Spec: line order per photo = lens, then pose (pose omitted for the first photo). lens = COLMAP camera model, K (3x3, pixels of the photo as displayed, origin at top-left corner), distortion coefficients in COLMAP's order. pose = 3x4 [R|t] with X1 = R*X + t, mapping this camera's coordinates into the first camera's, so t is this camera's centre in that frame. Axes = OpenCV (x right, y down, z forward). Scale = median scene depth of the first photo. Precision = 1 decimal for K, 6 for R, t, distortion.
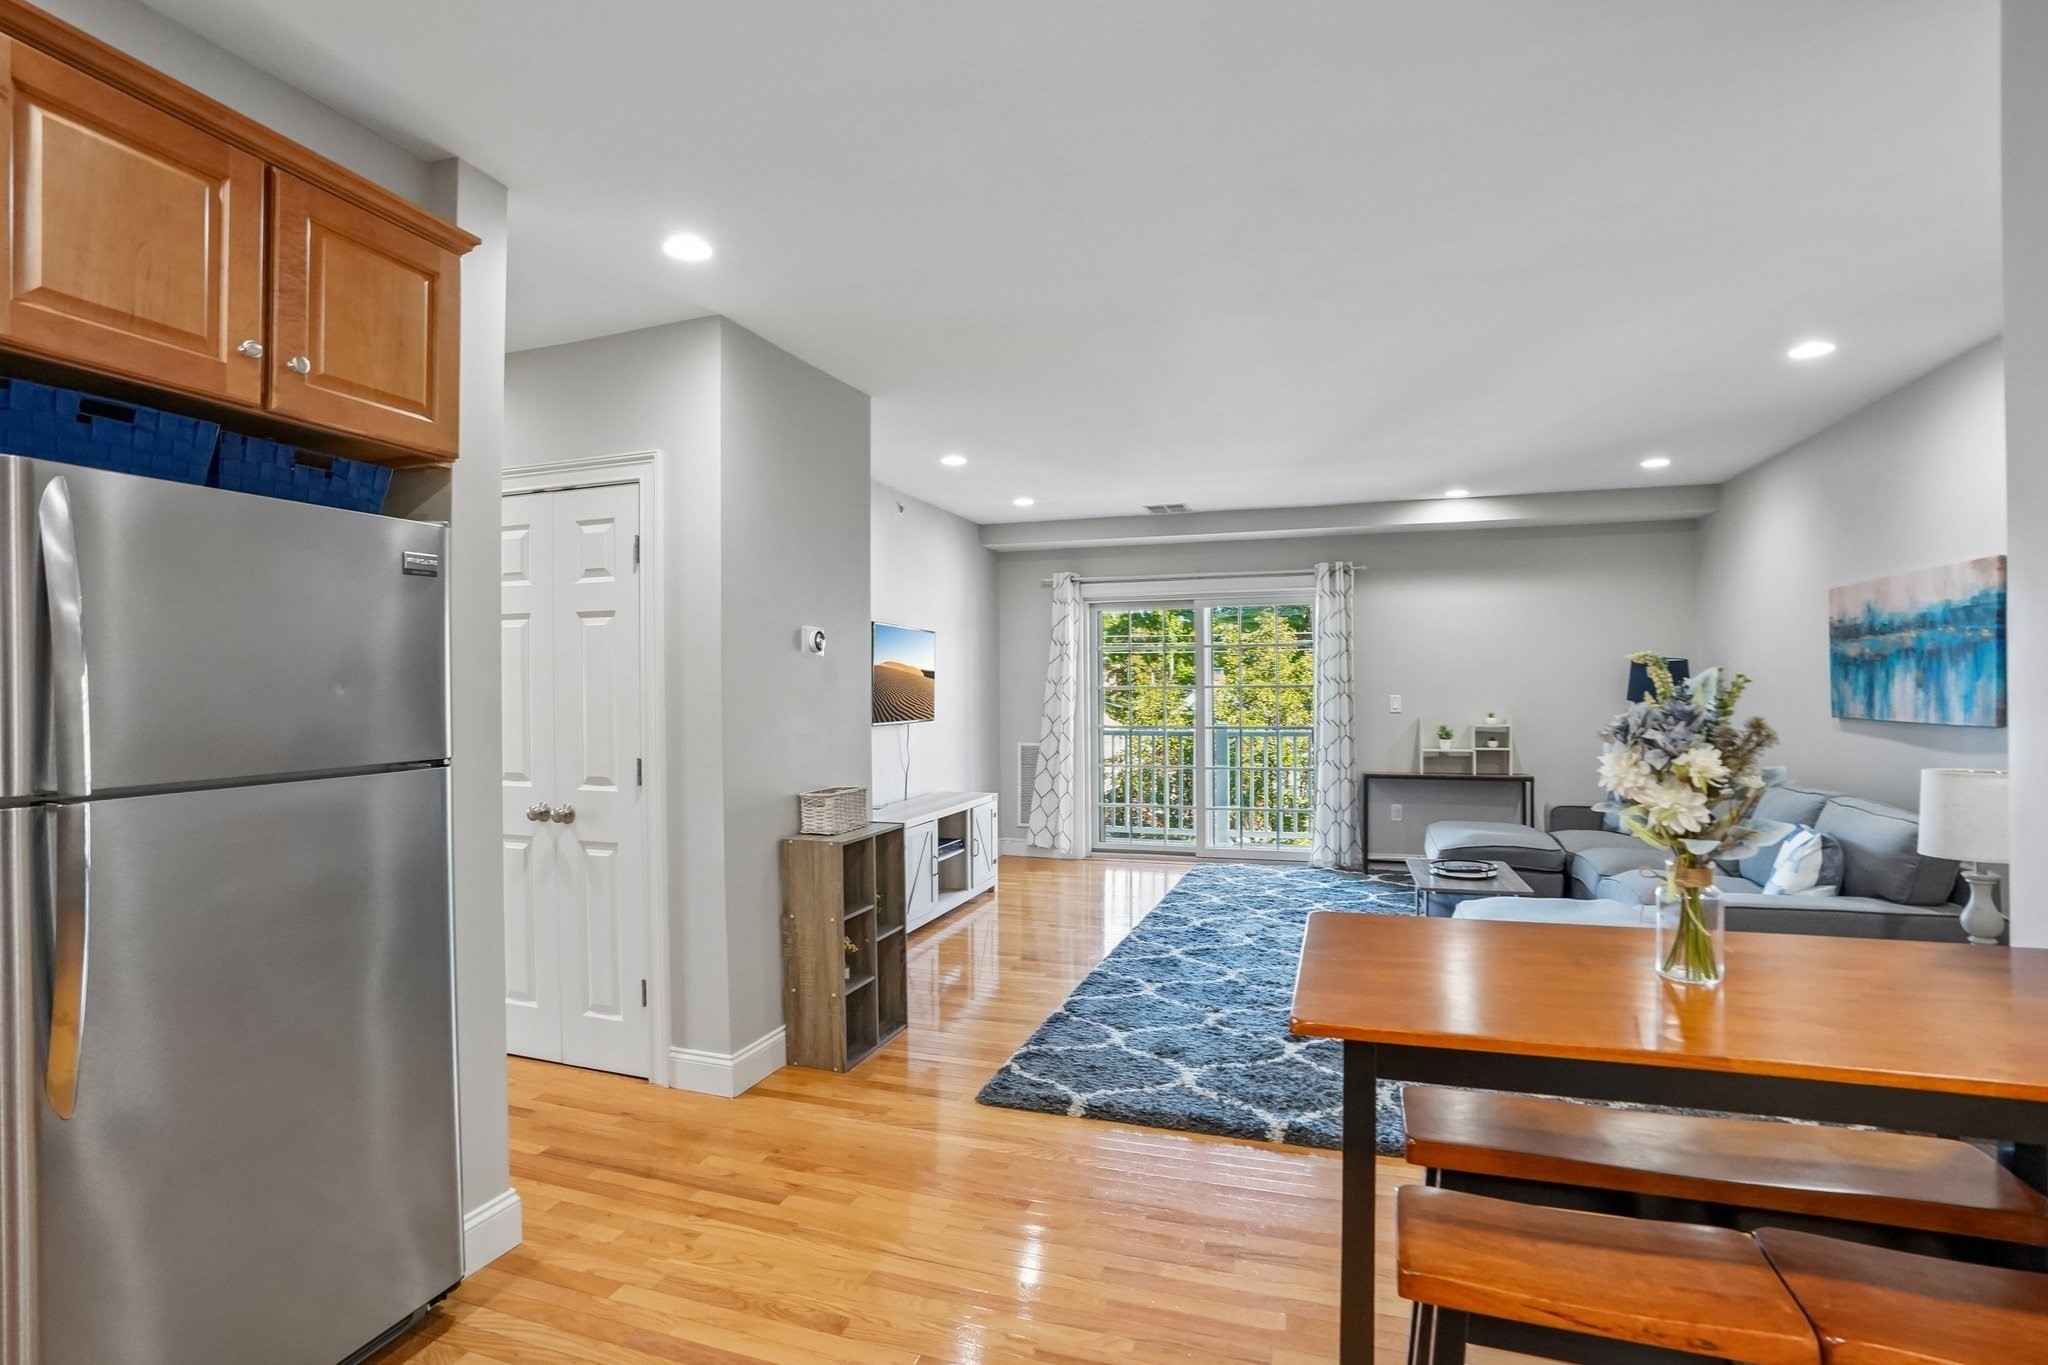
lens RADIAL K [[979.4, 0, 1024.0], [0, 979.4, 682.5], [0, 0, 1]] dist [-0.066219, 0.027111]
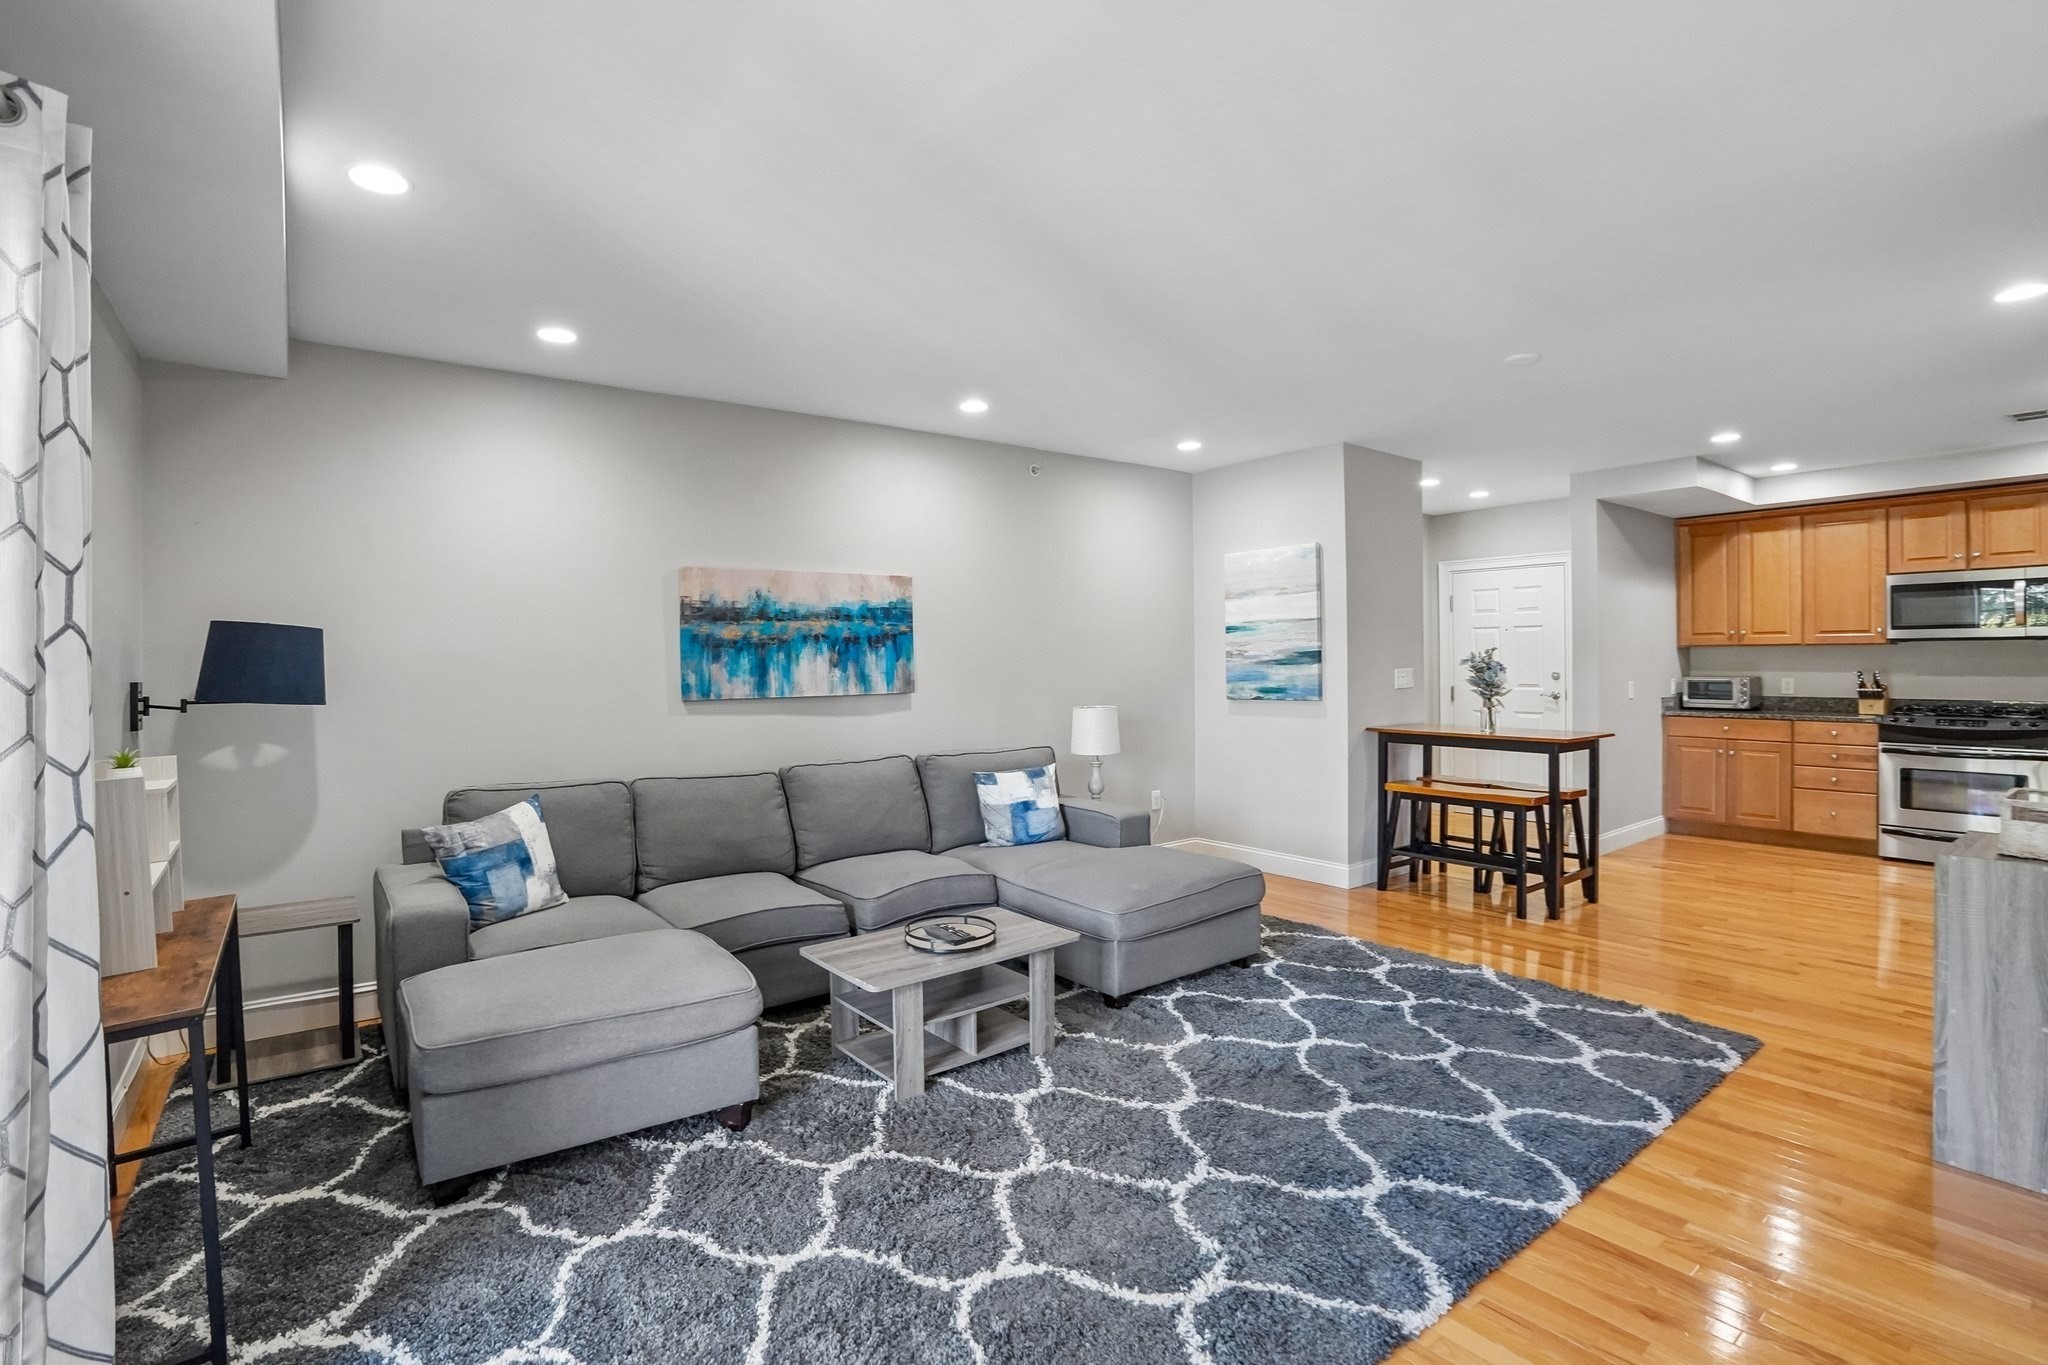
lens RADIAL K [[961.5, 0, 1021.8], [0, 961.5, 670.3], [0, 0, 1]] dist [-0.072896, 0.030713]
pose [[-0.828808, 0.008883, 0.559462, 0.038300], [0.012881, 0.999912, 0.003206, 0.007220], [-0.559384, 0.009863, -0.828850, 1.671941]]
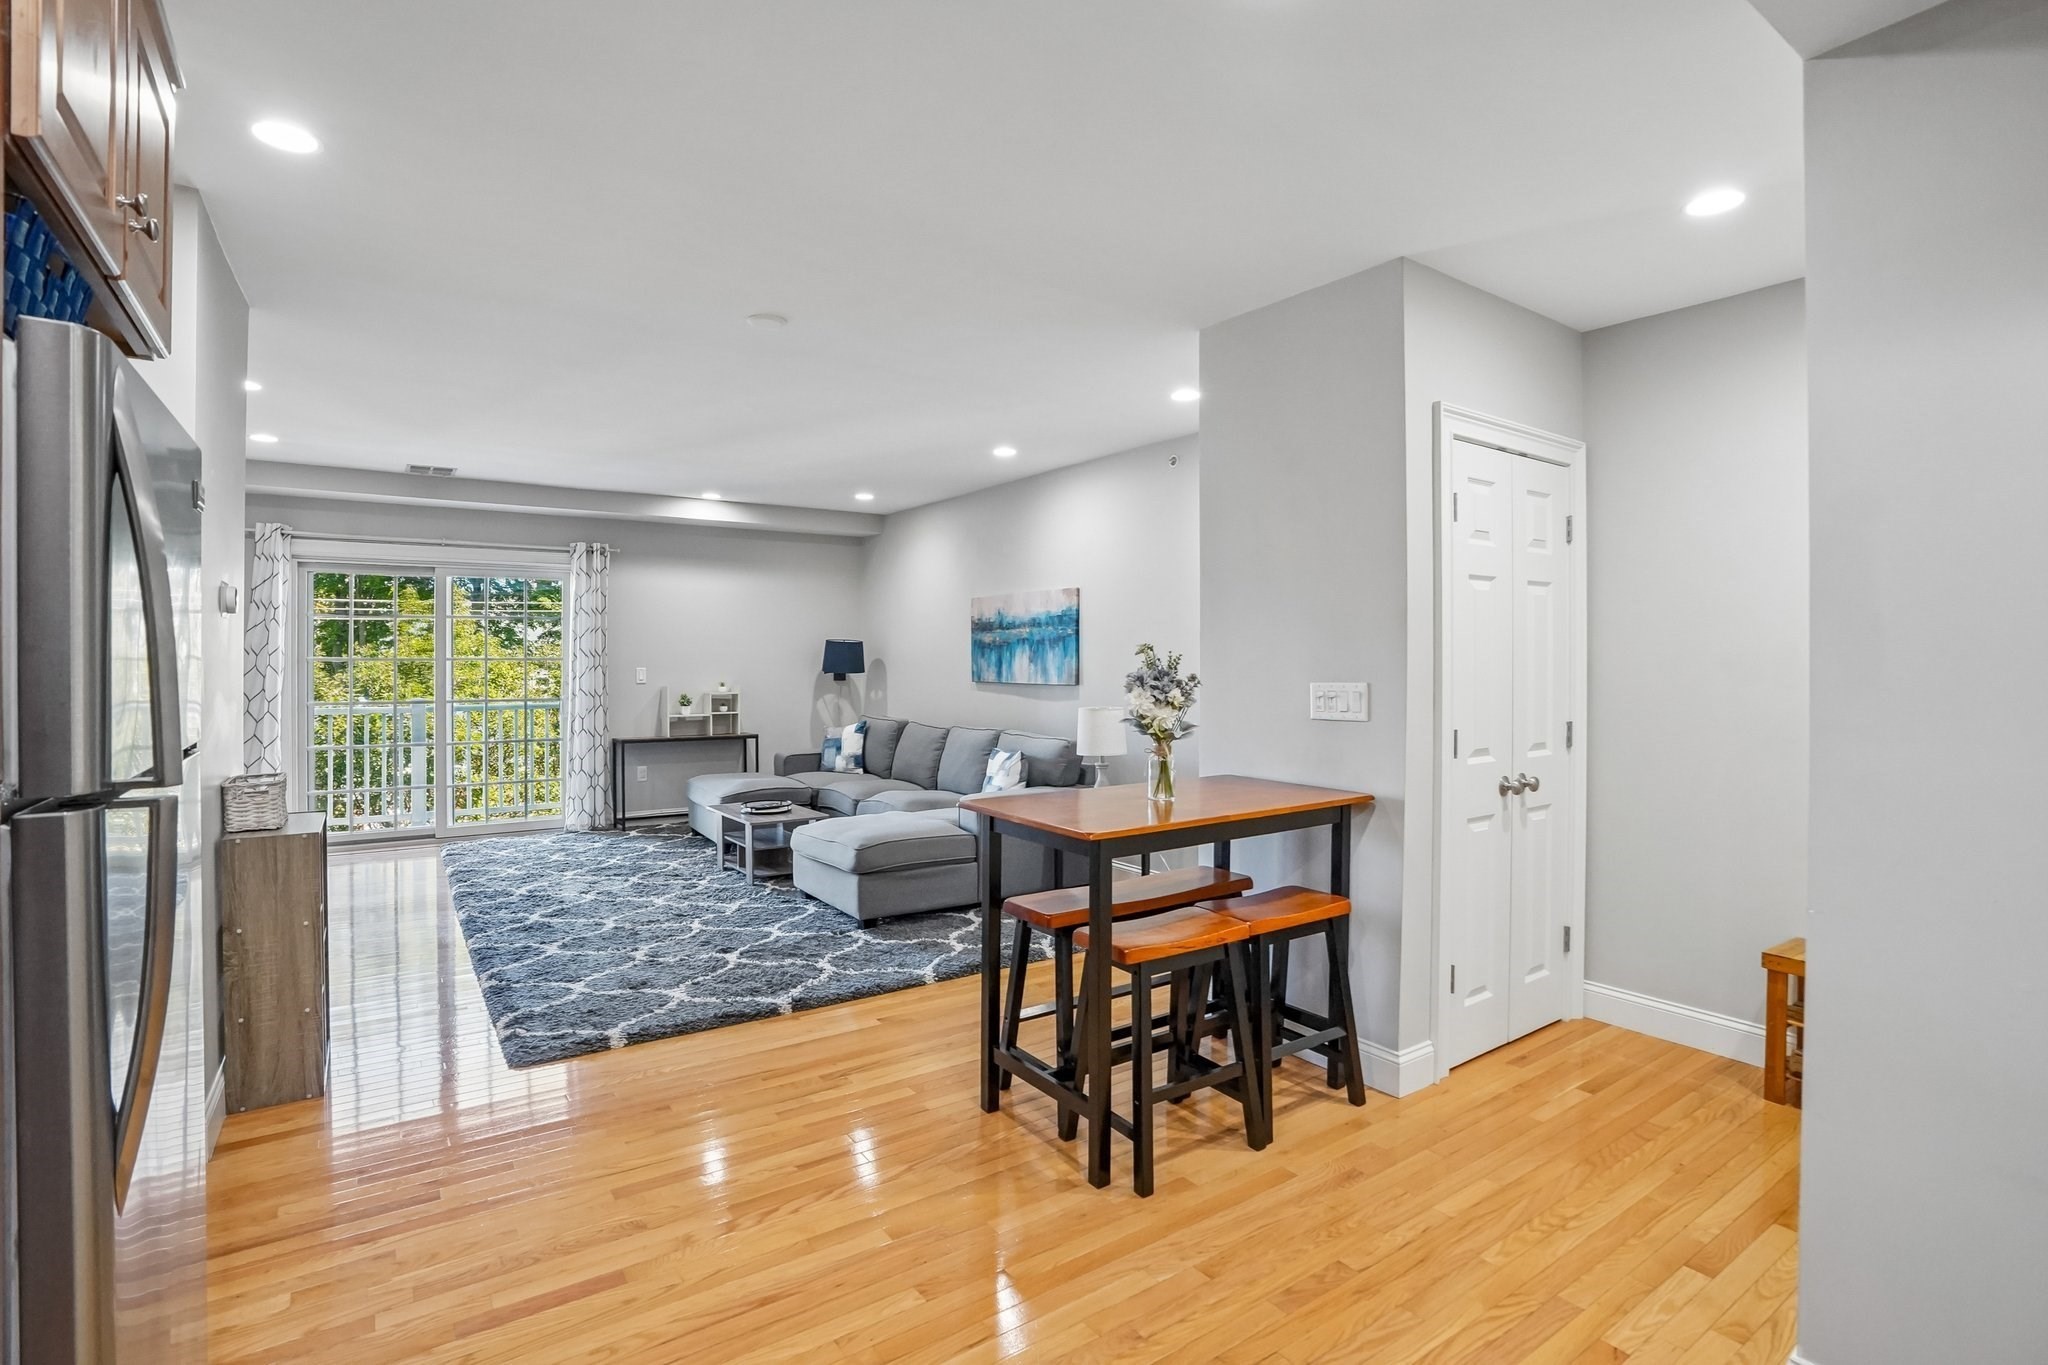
lens RADIAL K [[977.7, 0, 1015.7], [0, 977.7, 654.3], [0, 0, 1]] dist [-0.076497, 0.031930]
pose [[0.602144, 0.010128, 0.798323, -0.386538], [-0.008388, 0.999945, -0.006360, 0.001948], [-0.798343, -0.002867, 0.602196, -0.012363]]
